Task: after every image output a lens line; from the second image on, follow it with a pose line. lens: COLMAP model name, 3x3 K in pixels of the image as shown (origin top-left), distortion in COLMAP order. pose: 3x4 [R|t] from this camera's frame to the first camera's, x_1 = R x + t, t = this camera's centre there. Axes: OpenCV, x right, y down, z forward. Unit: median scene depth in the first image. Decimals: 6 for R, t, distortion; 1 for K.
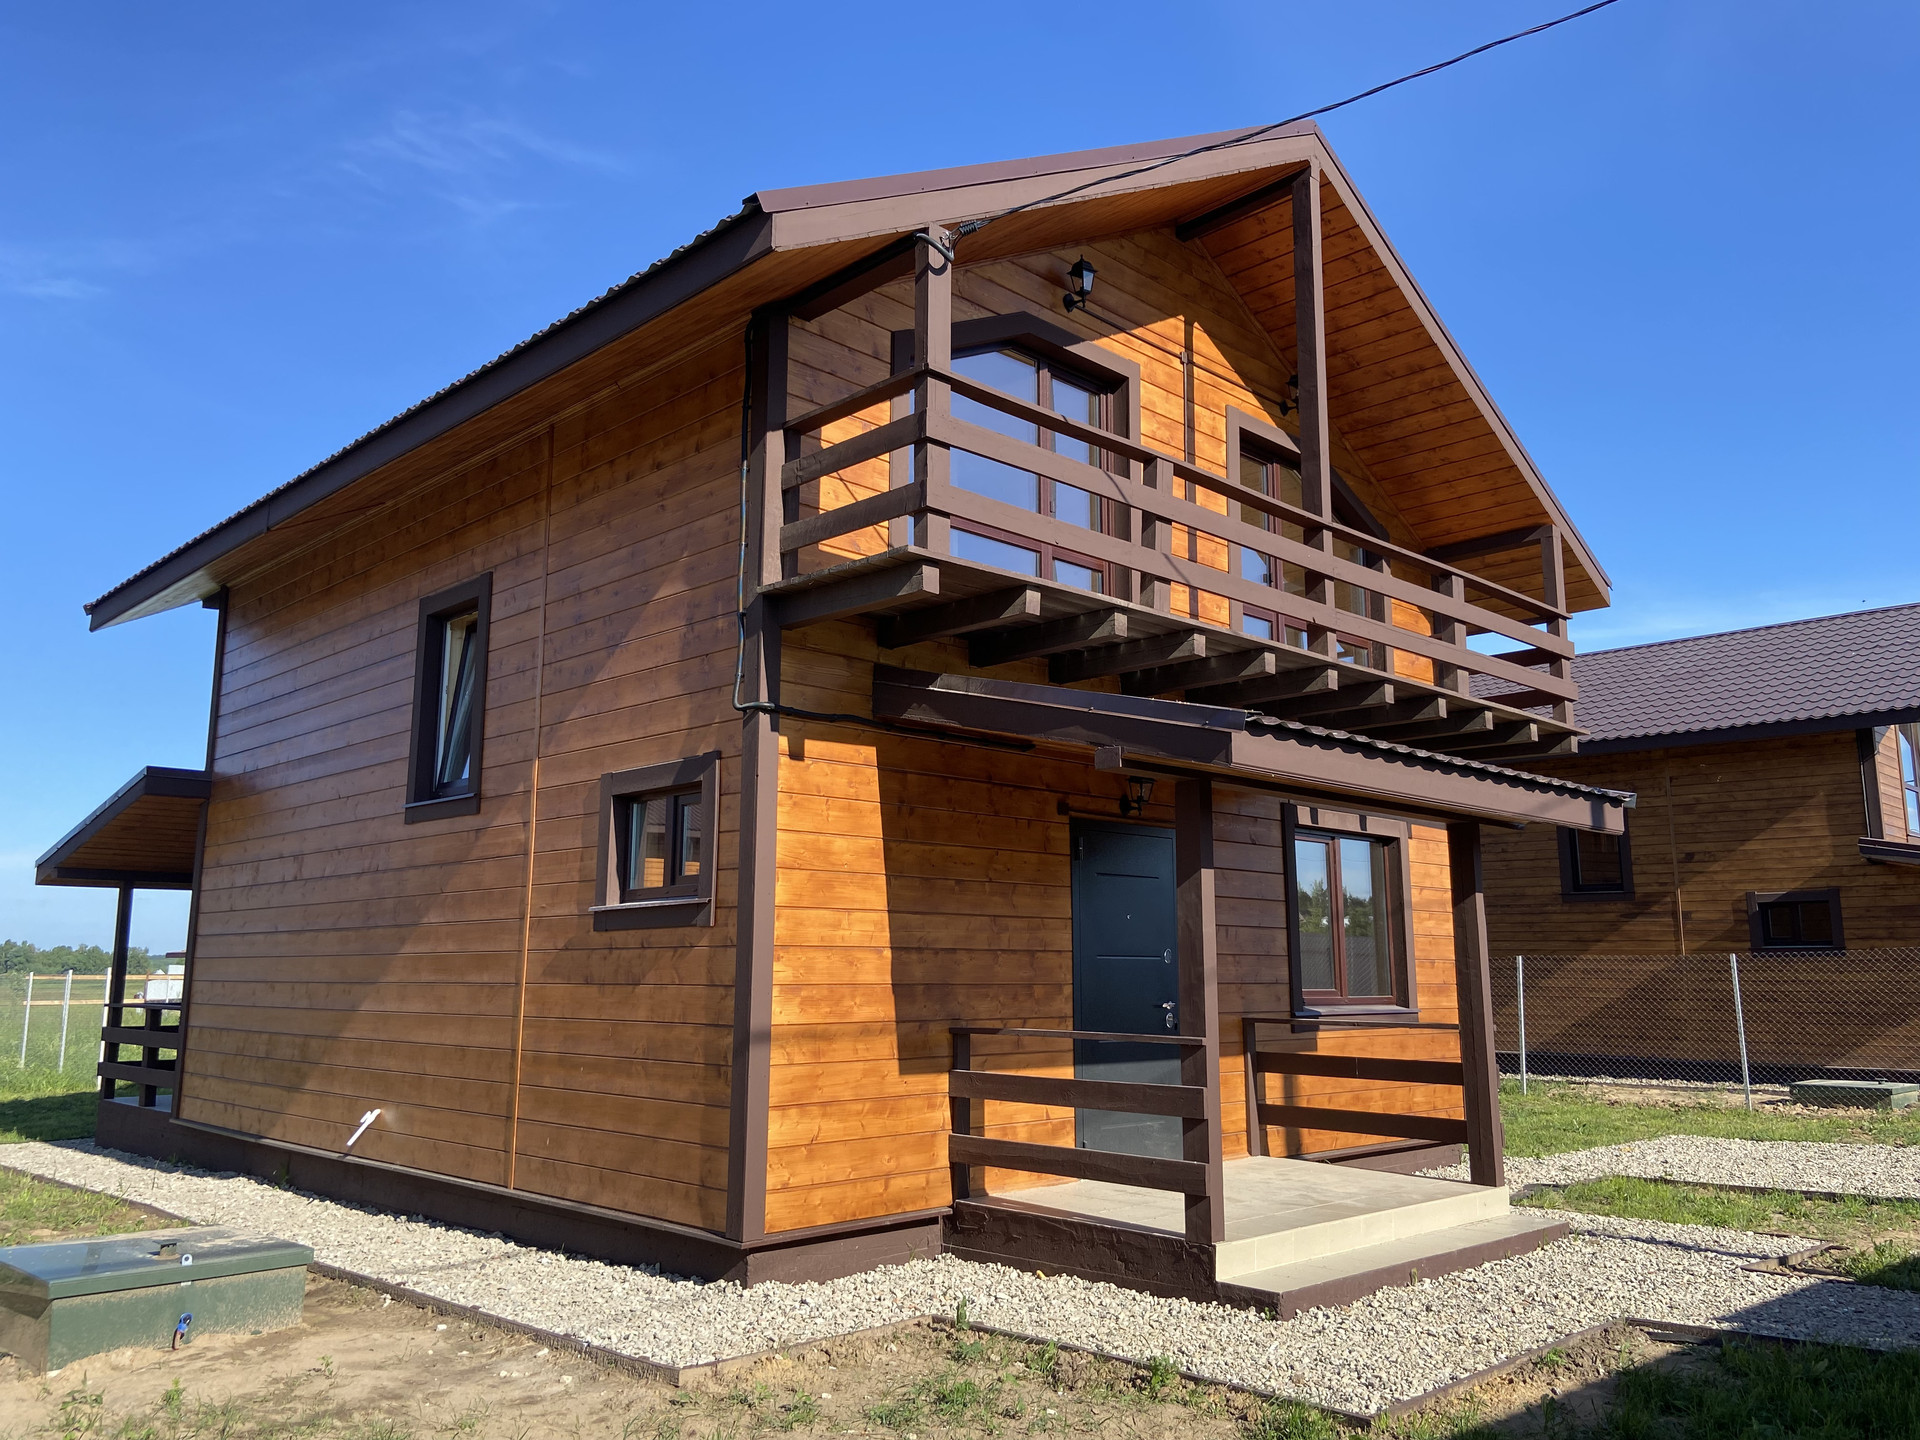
lens RADIAL K [[1439.9, 0, 960.0], [0, 1439.9, 720.0], [0, 0, 1]] dist [0.076007, -0.001182]
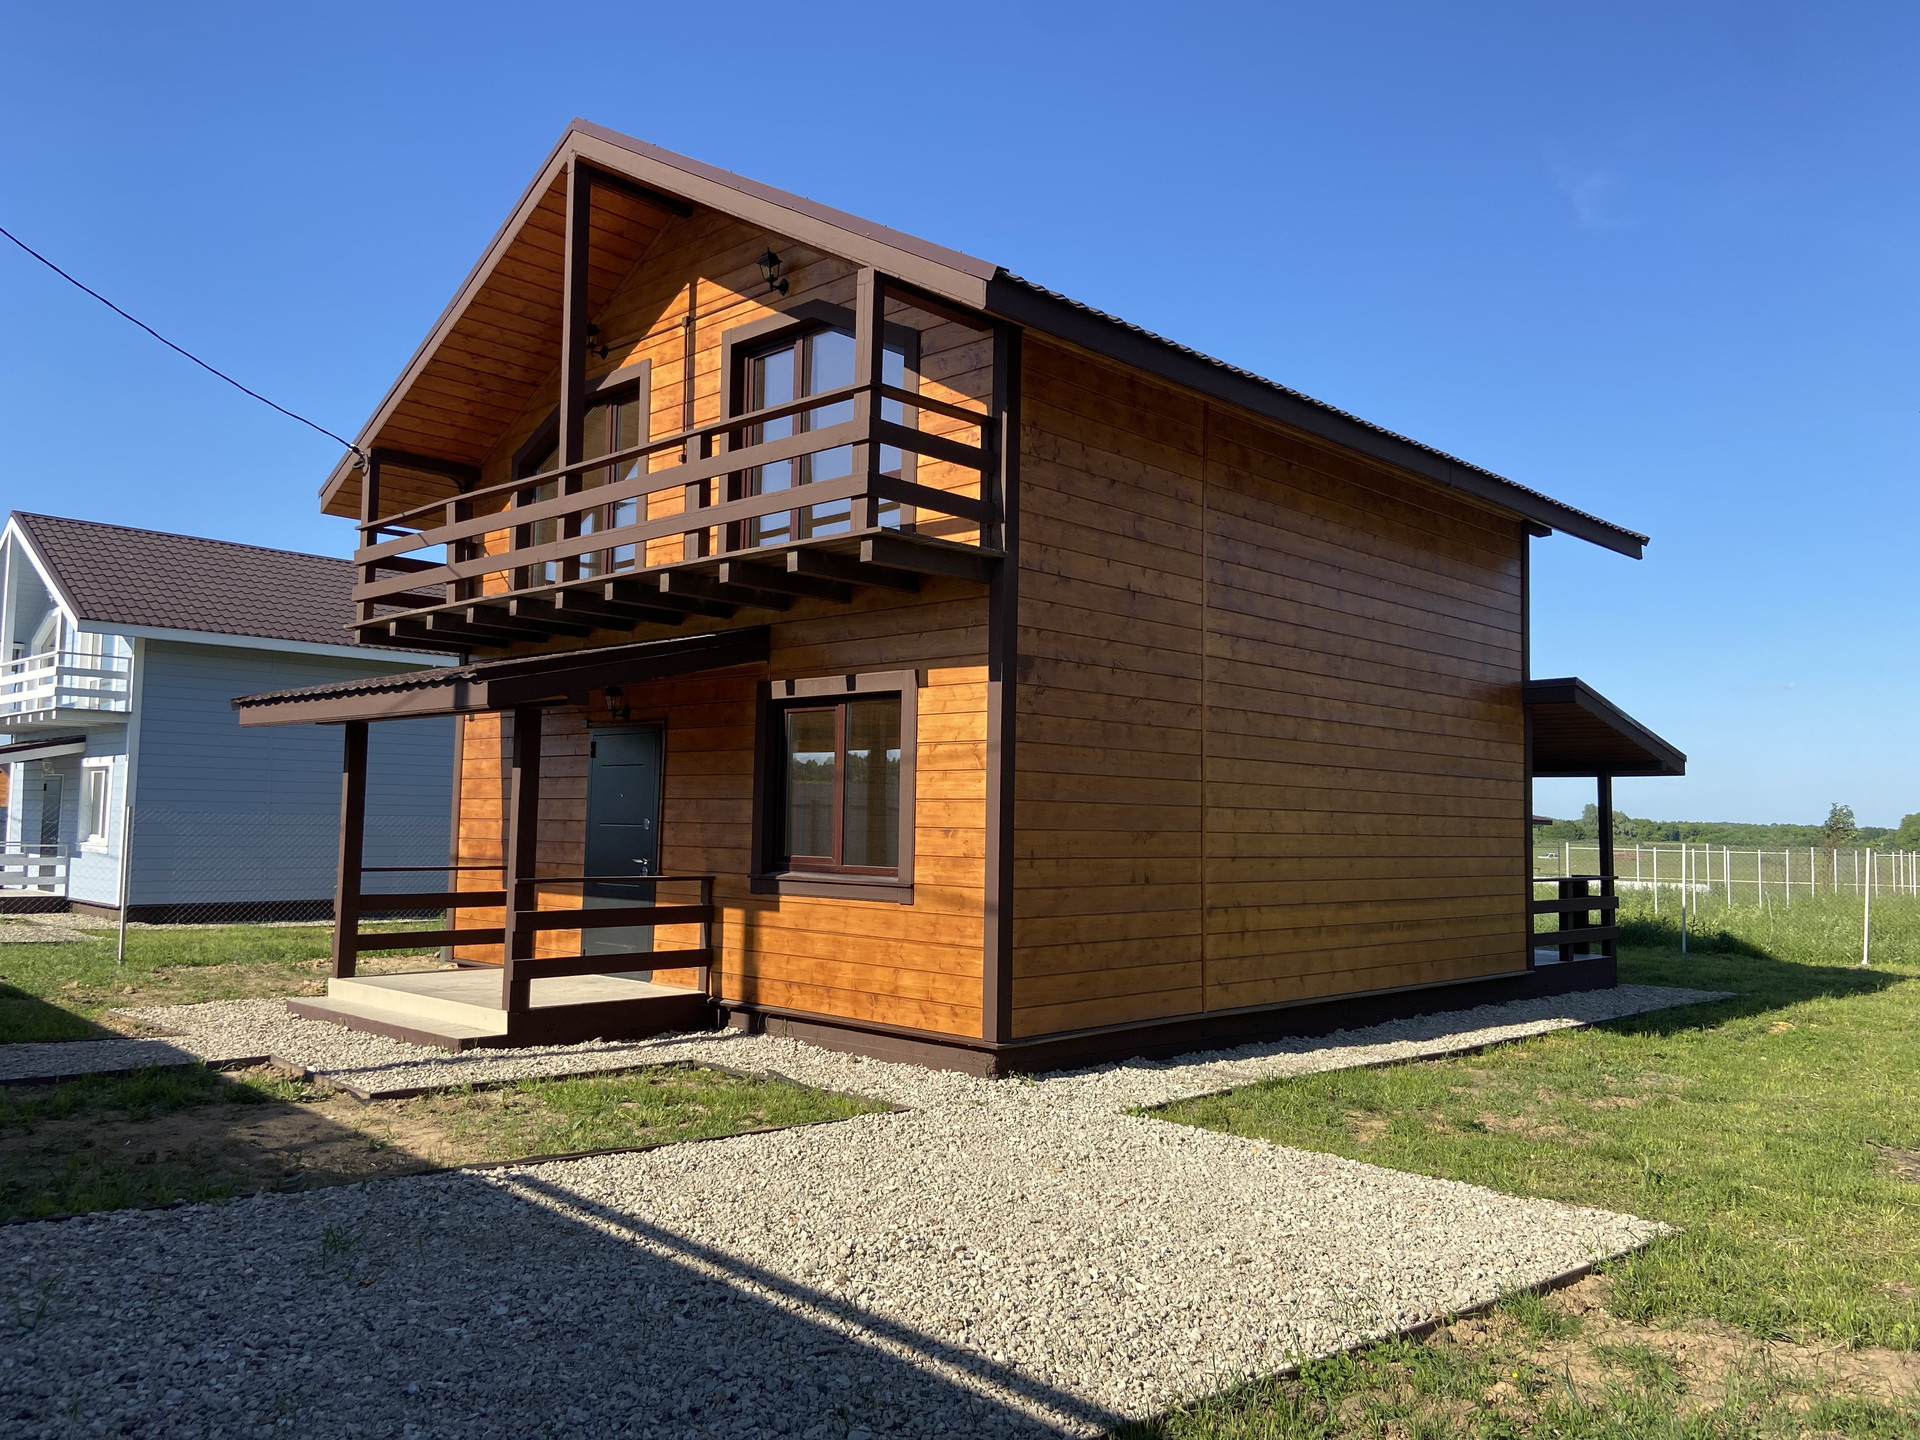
lens RADIAL K [[1472.1, 0, 920.1], [0, 1472.1, 733.3], [0, 0, 1]] dist [0.083823, 0.000697]
pose [[0.014871, -0.070064, -0.997432, 1.459758], [0.148172, 0.986683, -0.067100, 0.206637], [0.988850, -0.146793, 0.025055, 1.211203]]
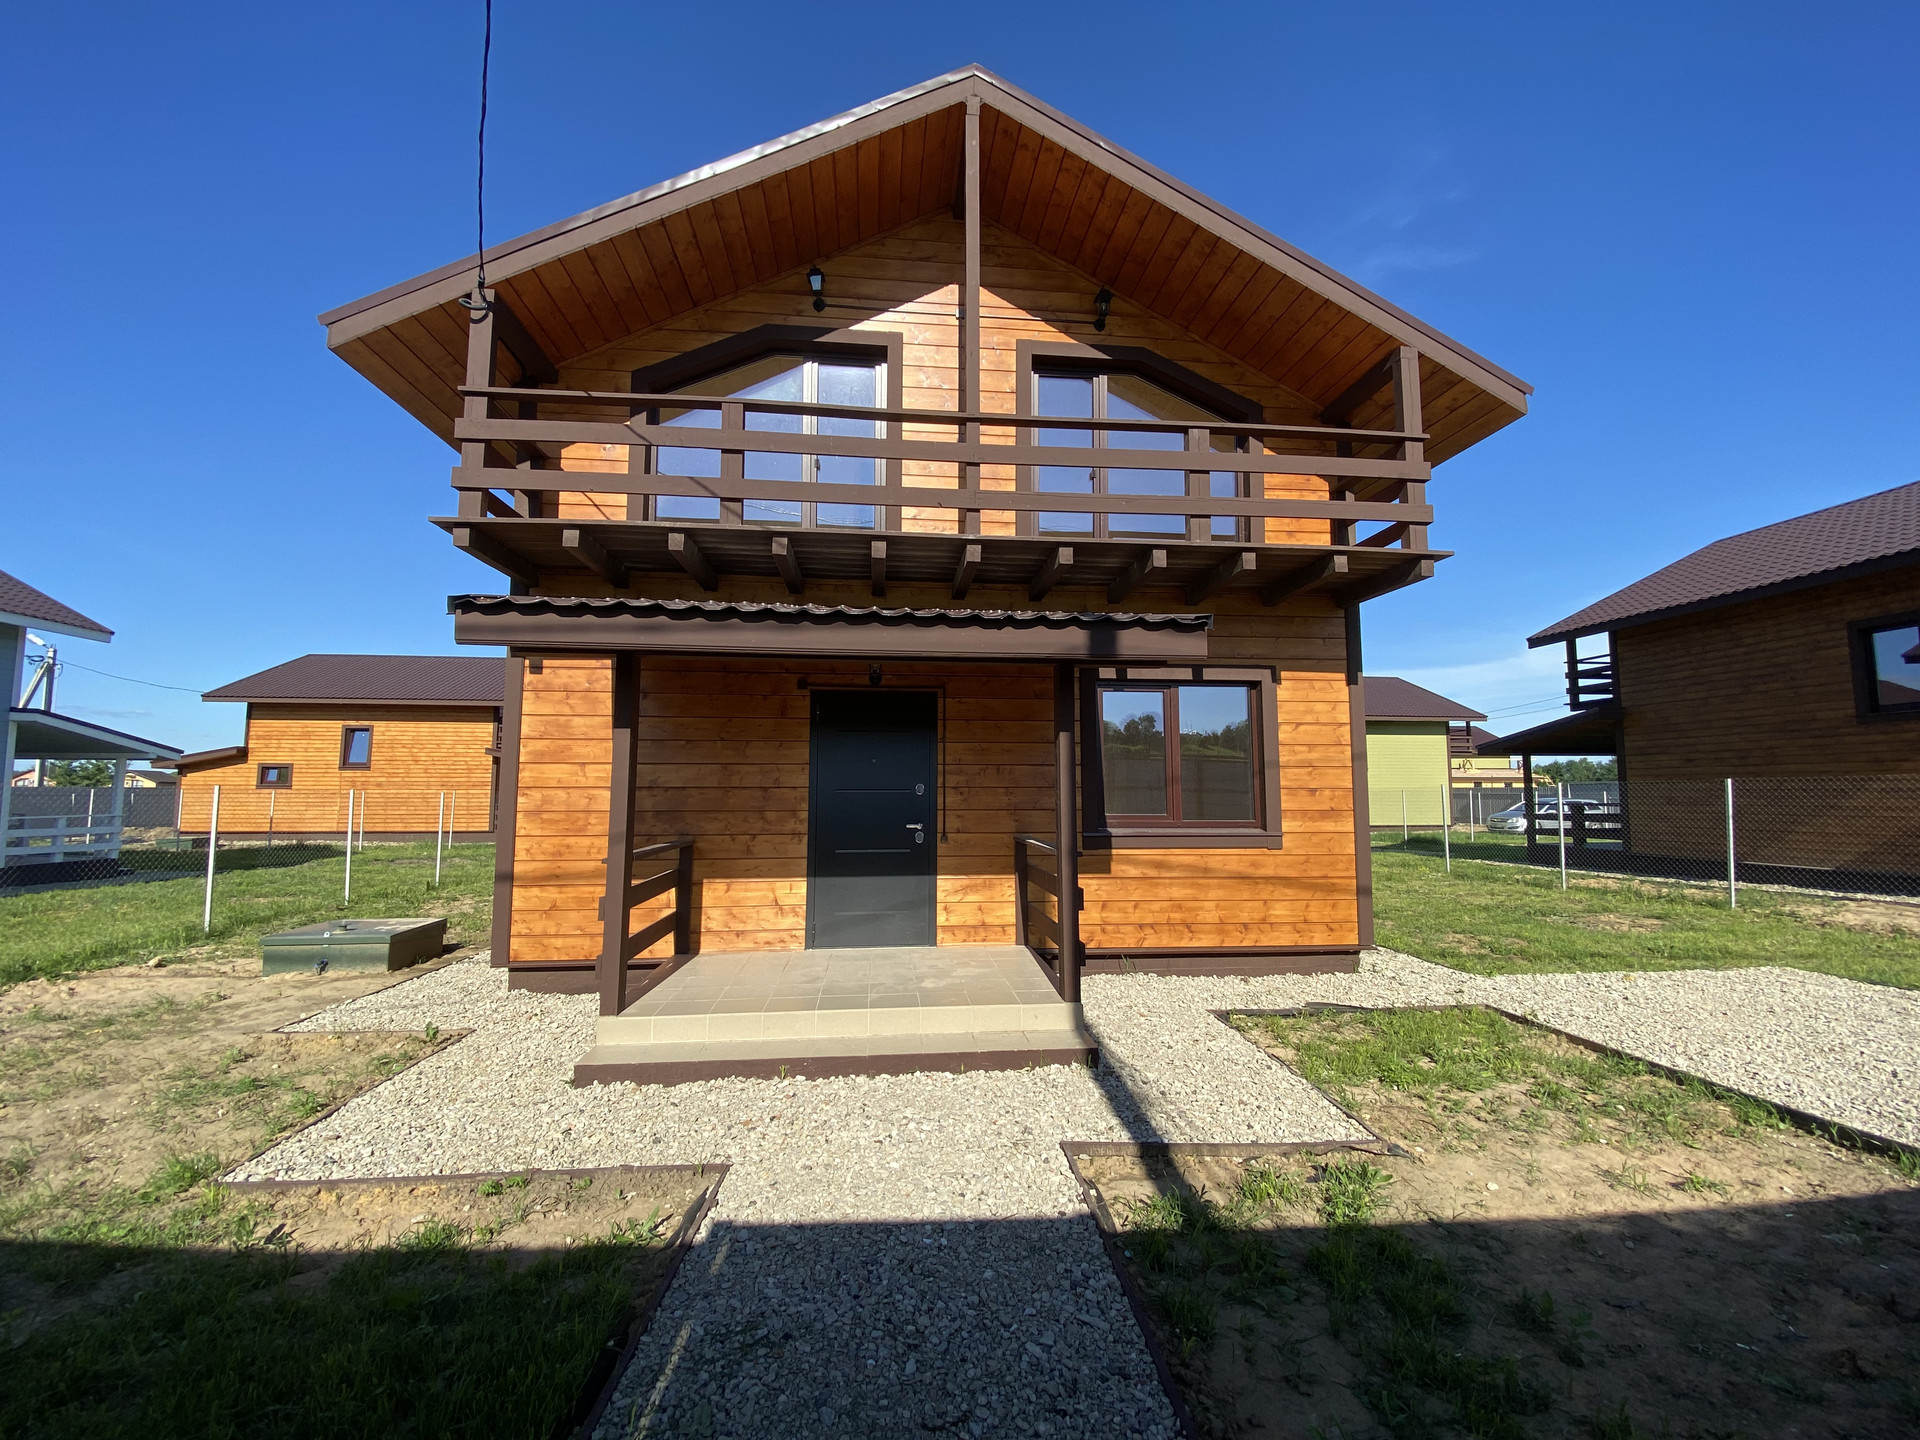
lens RADIAL K [[767.3, 0, 961.6], [0, 767.3, 722.7], [0, 0, 1]] dist [0.021338, -0.020704]
pose [[0.785159, -0.052973, -0.617025, 0.596282], [0.107029, 0.992950, 0.050947, 0.071825], [0.609976, -0.106041, 0.785293, 0.482926]]
